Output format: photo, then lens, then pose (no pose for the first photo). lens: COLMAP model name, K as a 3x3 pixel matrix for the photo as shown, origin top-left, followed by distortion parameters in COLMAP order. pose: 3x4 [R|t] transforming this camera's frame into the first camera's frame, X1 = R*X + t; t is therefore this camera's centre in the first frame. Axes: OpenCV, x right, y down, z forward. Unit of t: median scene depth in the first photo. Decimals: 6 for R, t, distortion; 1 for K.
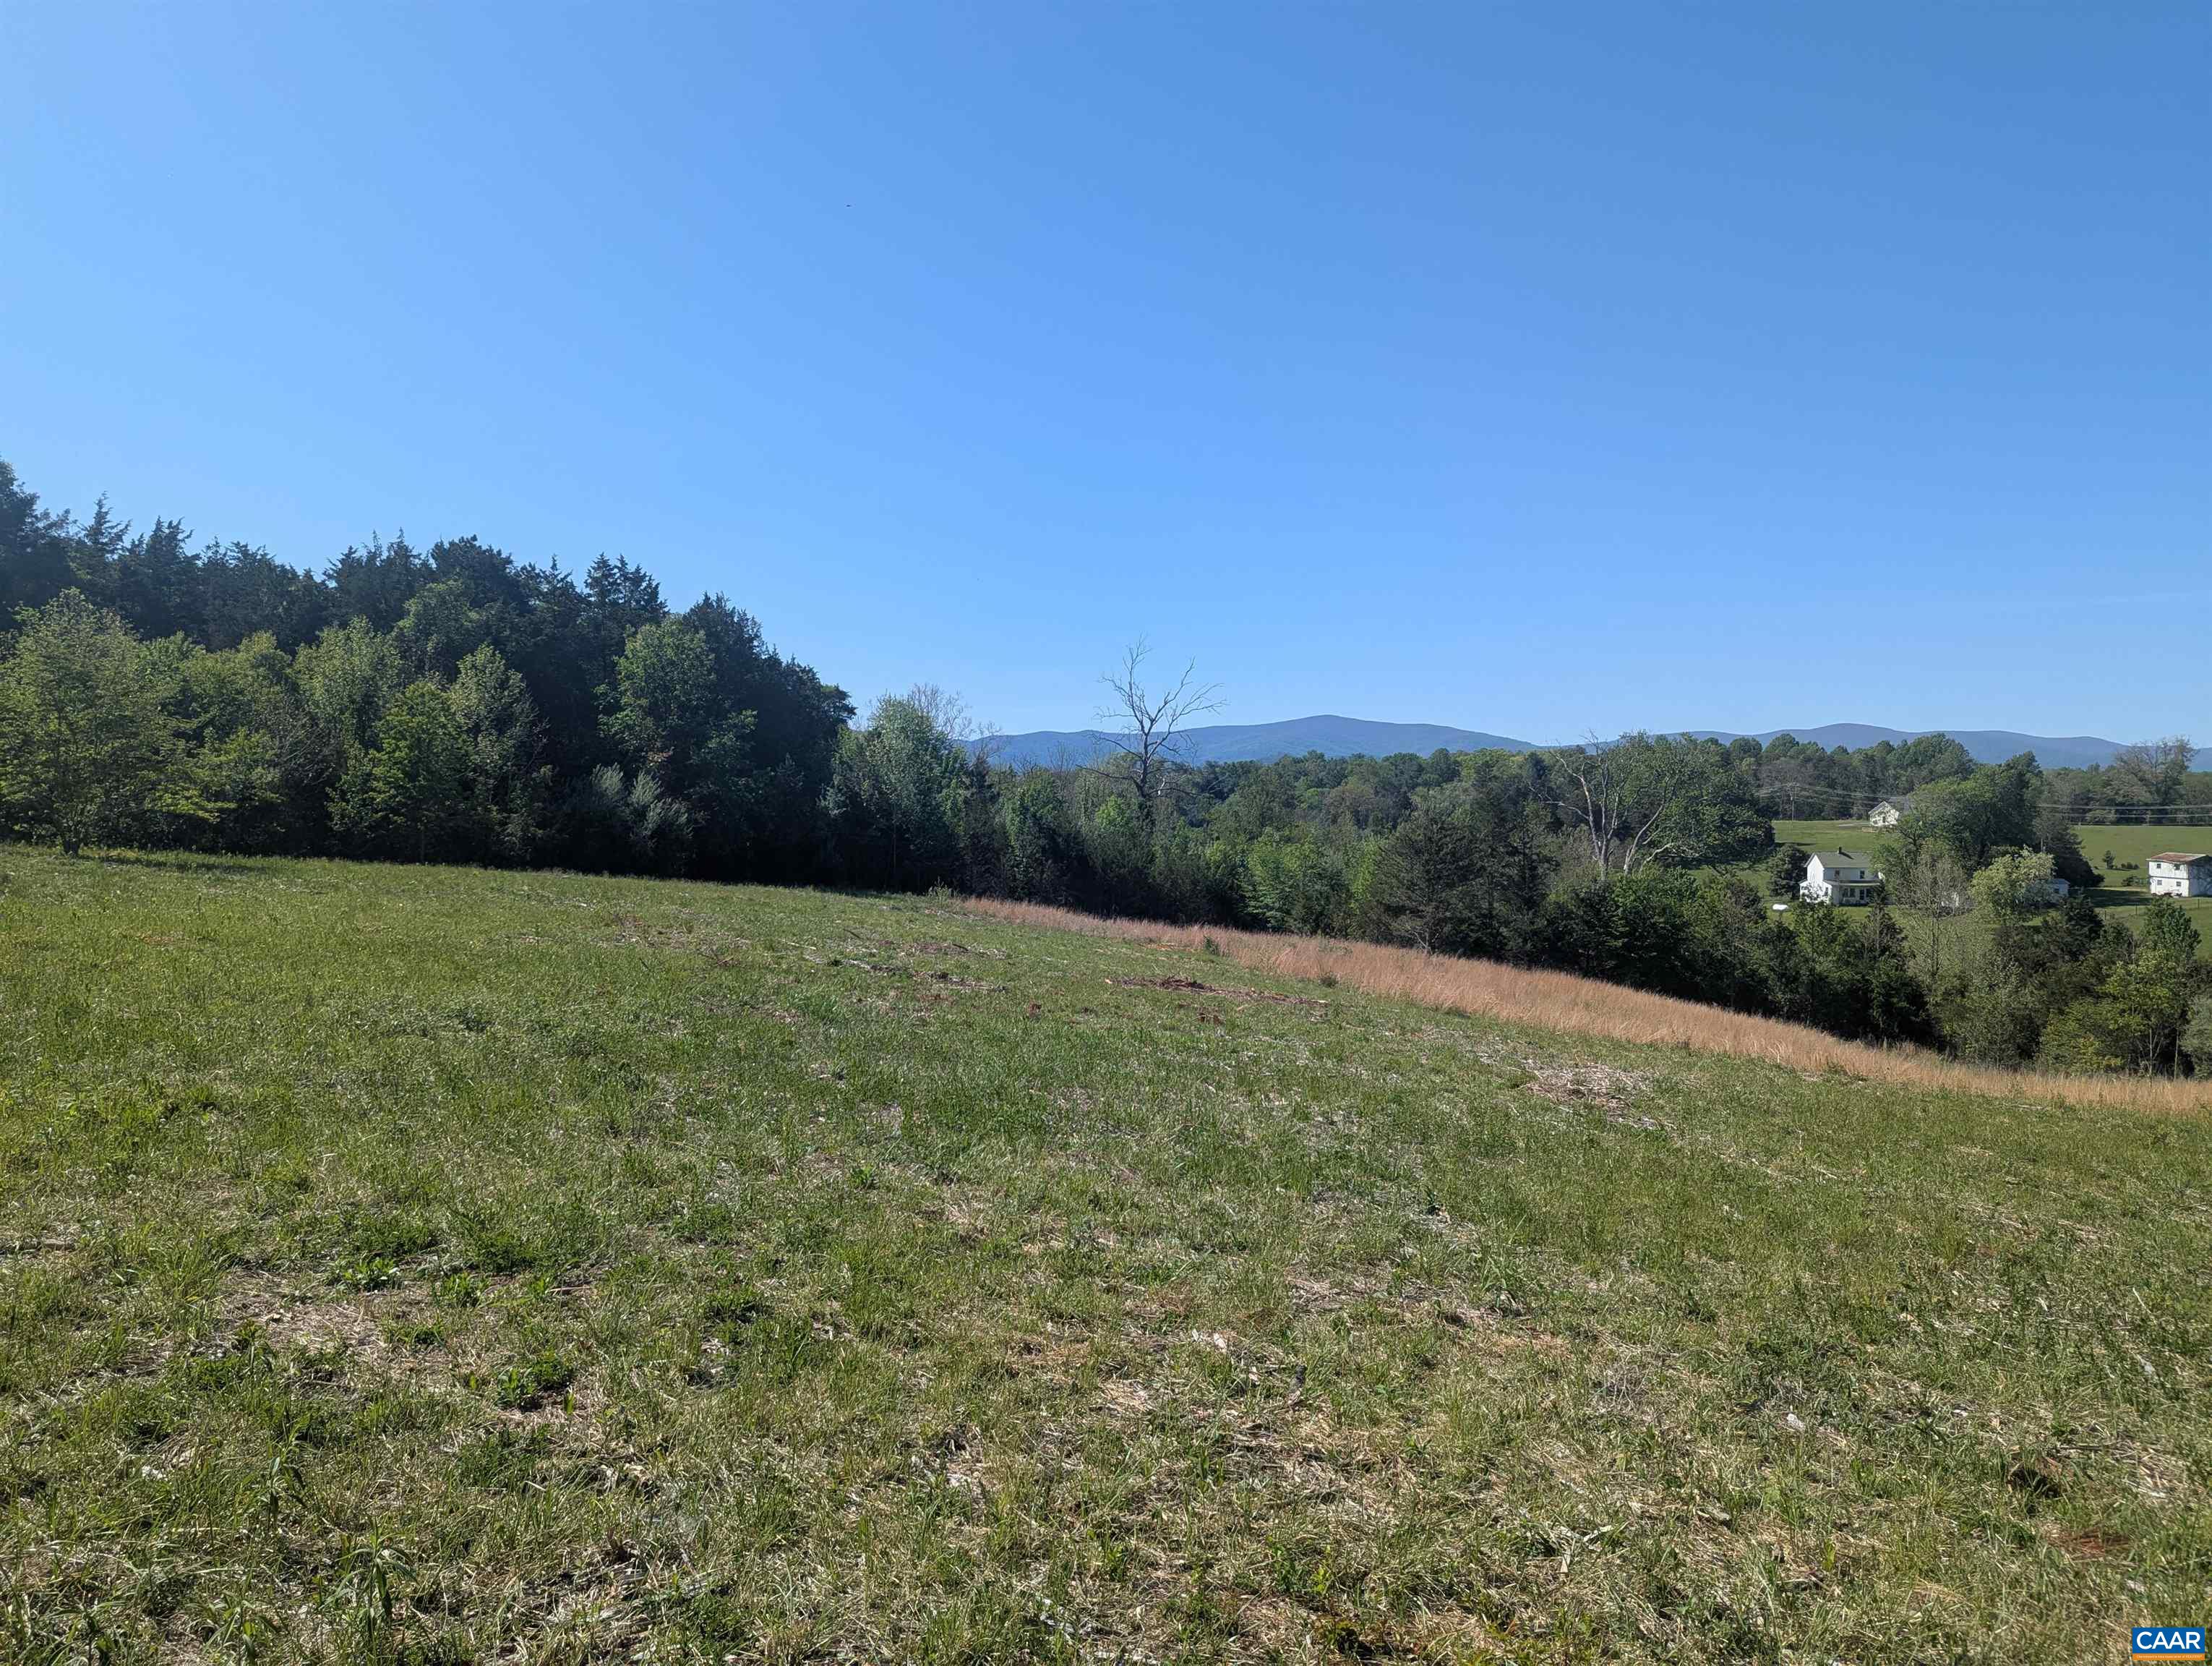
lens RADIAL K [[1549.7, 0, 1114.6], [0, 1549.7, 842.1], [0, 0, 1]] dist [0.067869, -0.067246]
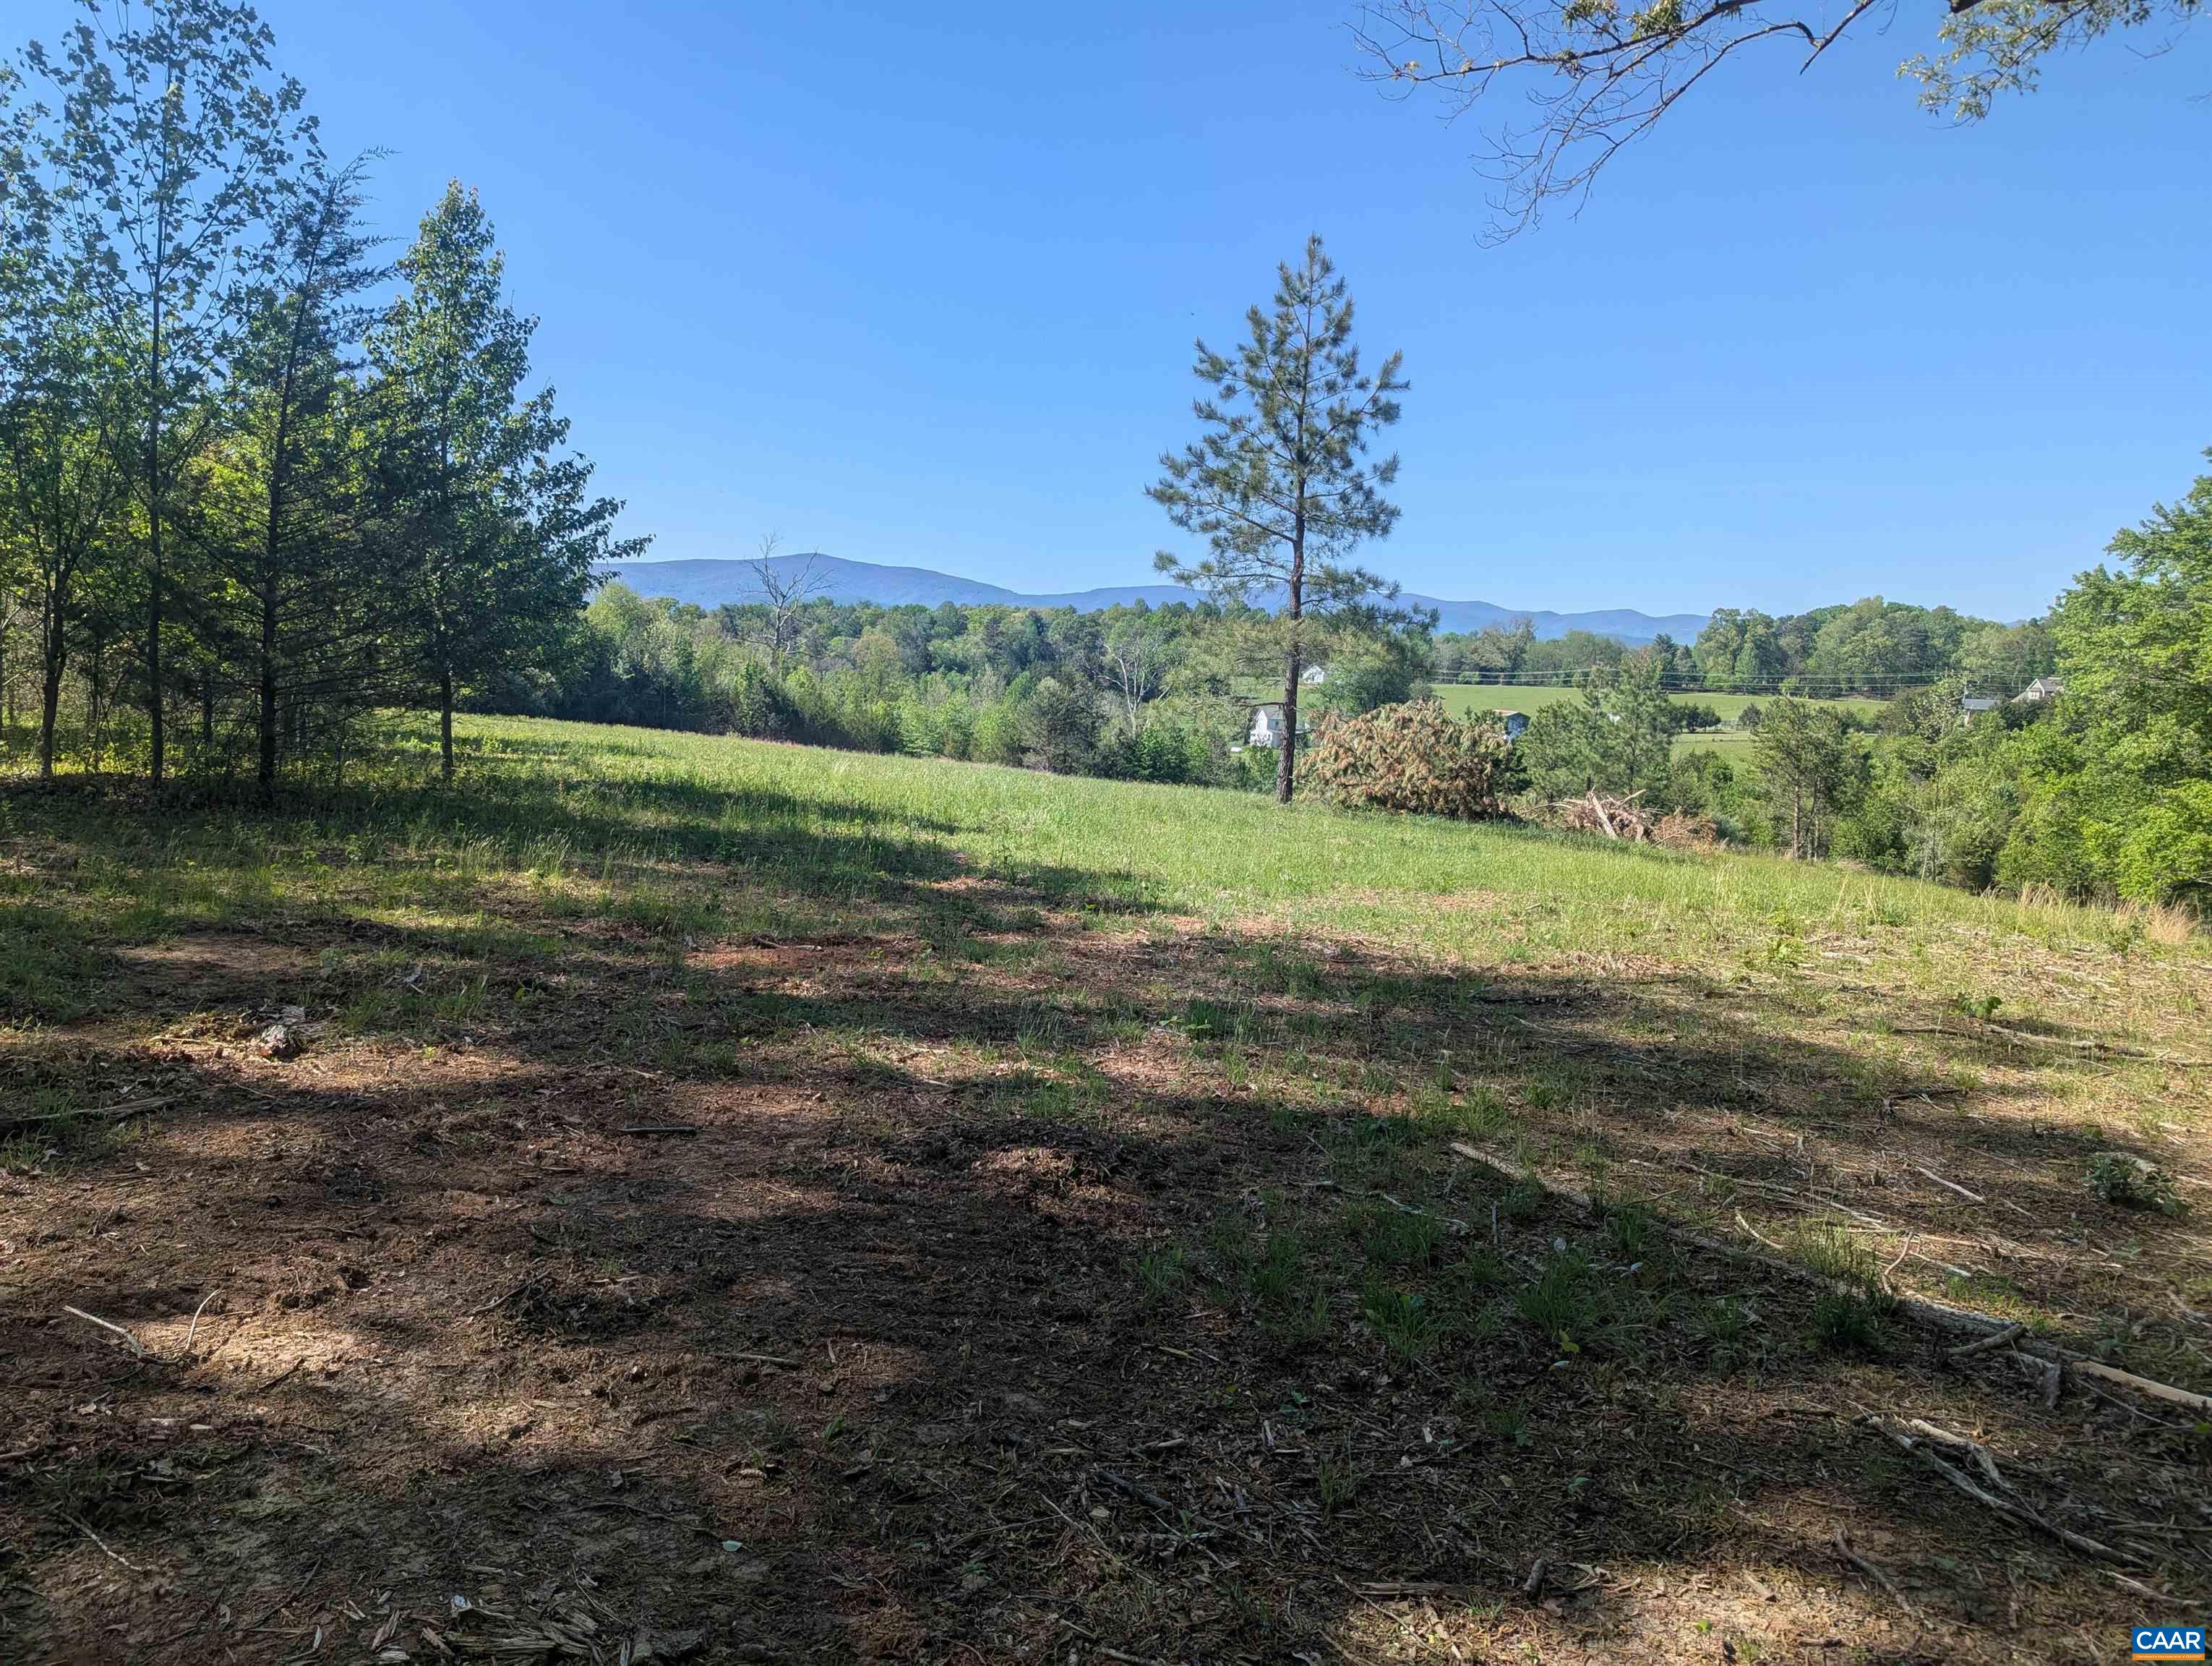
lens RADIAL K [[1549.7, 0, 1077.4], [0, 1549.7, 845.3], [0, 0, 1]] dist [0.067869, -0.067246]
pose [[0.953983, -0.014807, 0.299493, -0.205695], [-0.016149, 0.994793, 0.100624, -0.015769], [-0.299424, -0.100830, 0.948777, -0.447347]]
